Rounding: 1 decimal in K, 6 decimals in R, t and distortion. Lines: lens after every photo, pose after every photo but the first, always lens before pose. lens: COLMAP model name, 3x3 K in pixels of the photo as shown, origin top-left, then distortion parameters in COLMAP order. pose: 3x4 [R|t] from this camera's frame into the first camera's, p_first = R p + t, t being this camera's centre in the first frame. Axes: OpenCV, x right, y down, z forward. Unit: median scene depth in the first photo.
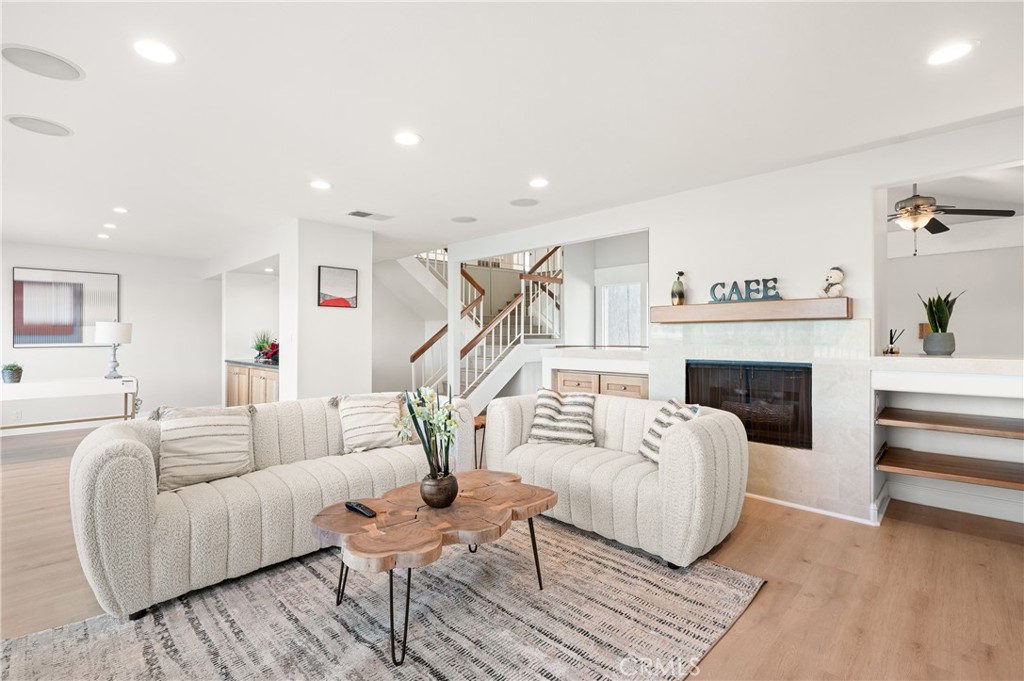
lens RADIAL K [[473.5, 0, 513.1], [0, 473.5, 331.7], [0, 0, 1]] dist [0.000972, 0.000309]
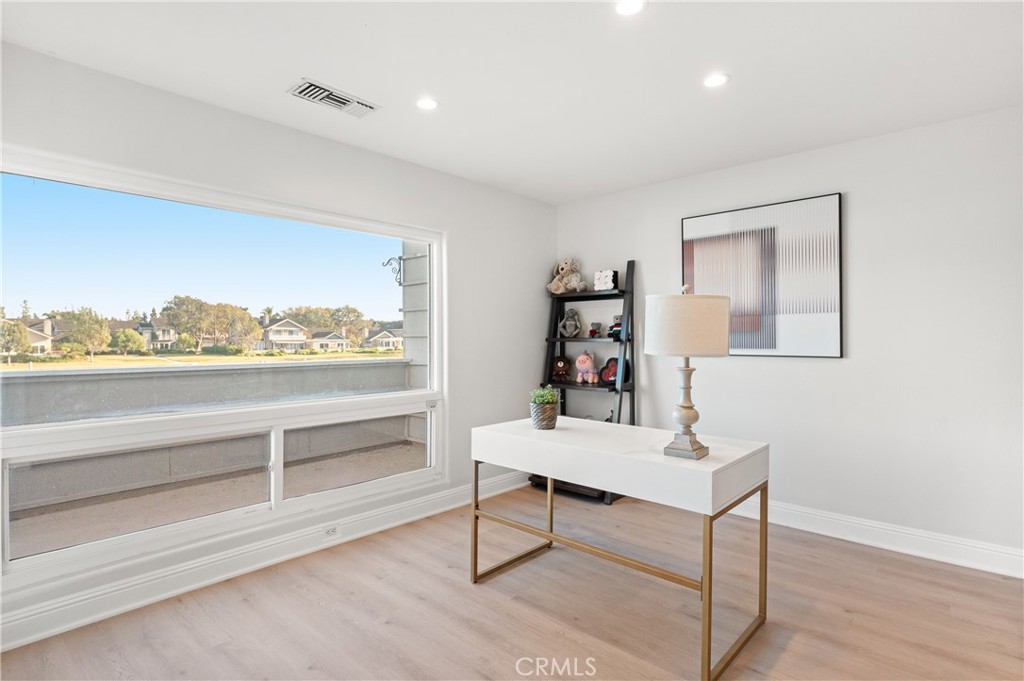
lens RADIAL K [[517.2, 0, 512.0], [0, 517.2, 340.5], [0, 0, 1]] dist [0.001365, -0.000261]
pose [[0.030508, 0.010032, -0.999484, -0.375371], [0.008489, 0.999911, 0.010296, 0.007031], [0.999498, -0.008799, 0.030421, 0.696357]]
